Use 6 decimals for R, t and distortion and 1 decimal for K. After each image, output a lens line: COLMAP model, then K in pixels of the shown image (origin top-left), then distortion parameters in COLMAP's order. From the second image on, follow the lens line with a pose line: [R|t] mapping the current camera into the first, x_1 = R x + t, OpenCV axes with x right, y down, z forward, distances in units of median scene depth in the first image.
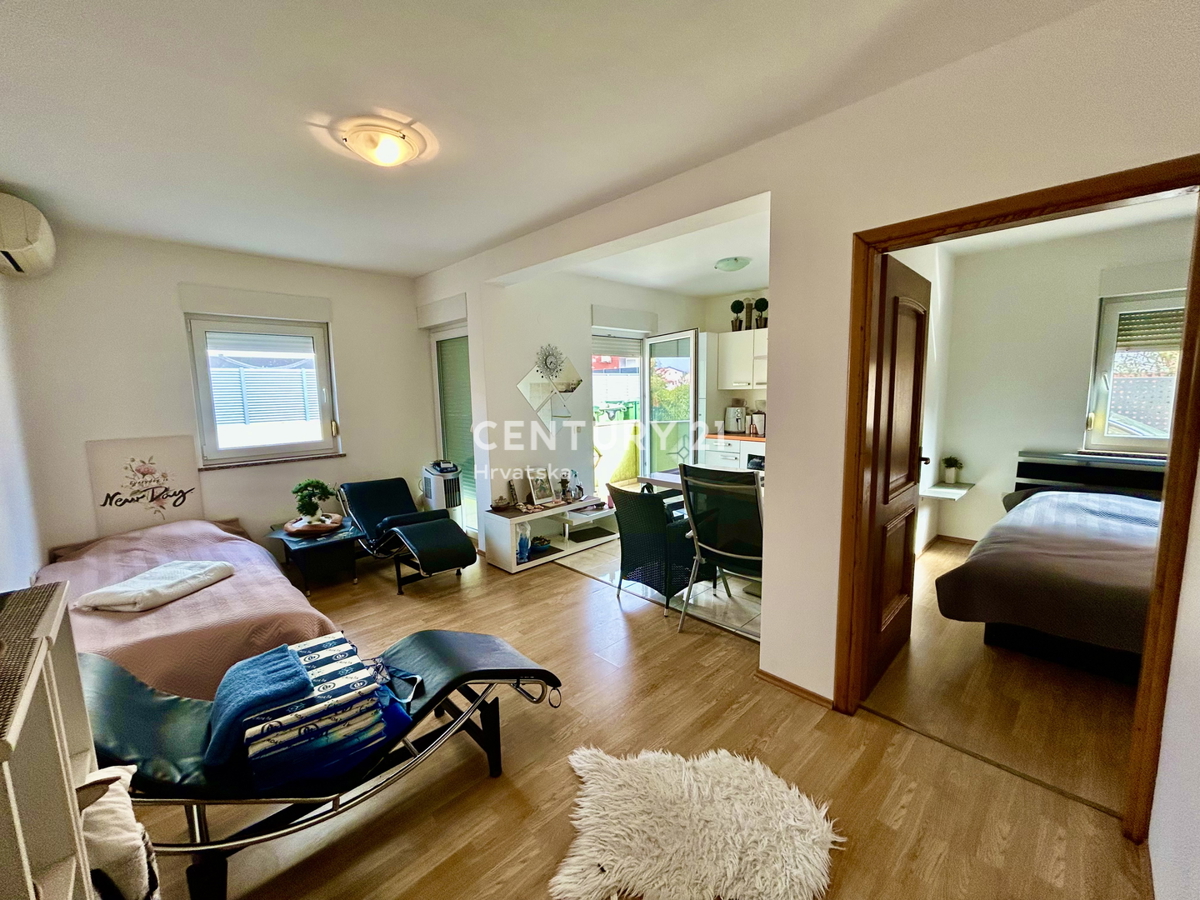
lens RADIAL K [[483.9, 0, 601.2], [0, 483.9, 451.1], [0, 0, 1]] dist [0.001803, 0.000237]
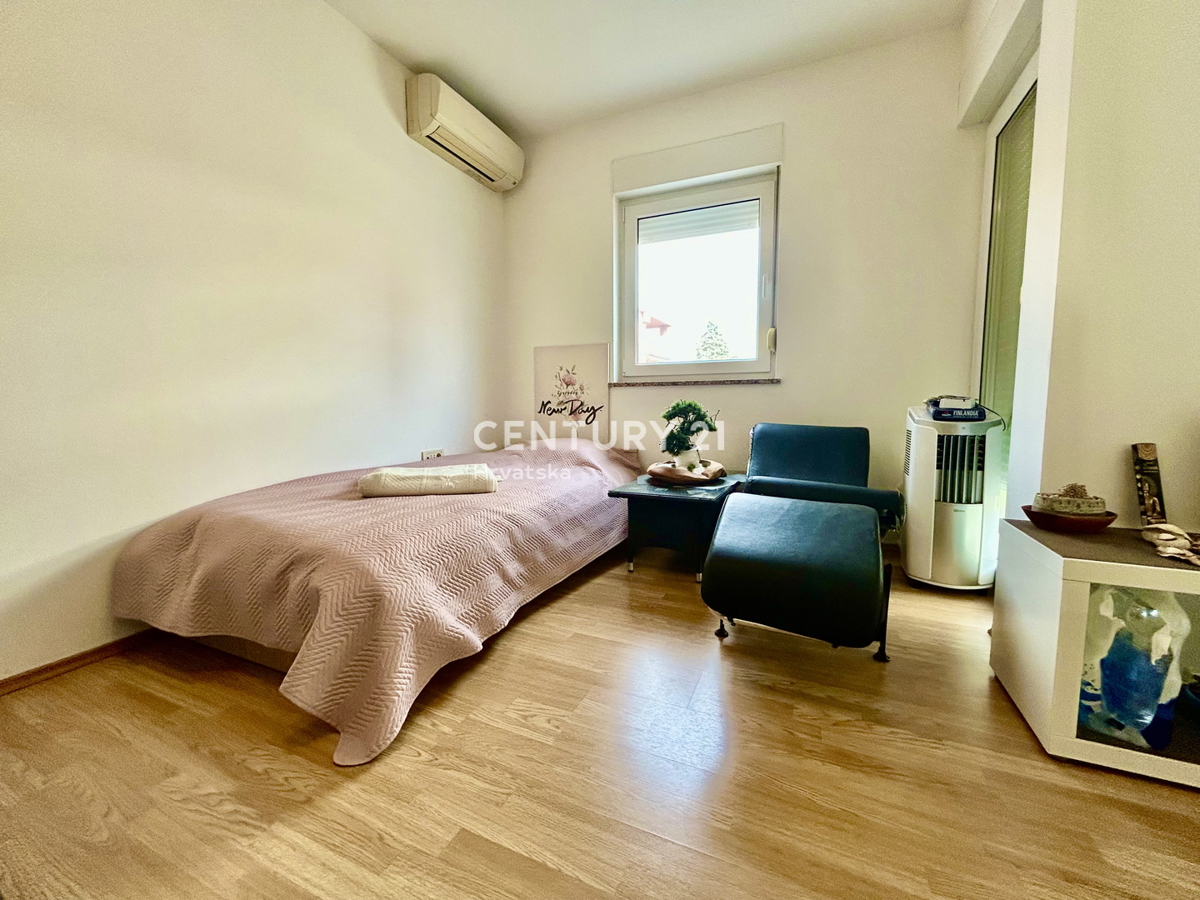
lens RADIAL K [[483.9, 0, 600.1], [0, 483.9, 449.2], [0, 0, 1]] dist [0.001803, 0.000237]
pose [[0.373621, 0.108465, -0.921218, -0.043447], [-0.116698, 0.990745, 0.069321, 0.095089], [0.920211, 0.081605, 0.382821, 0.679858]]
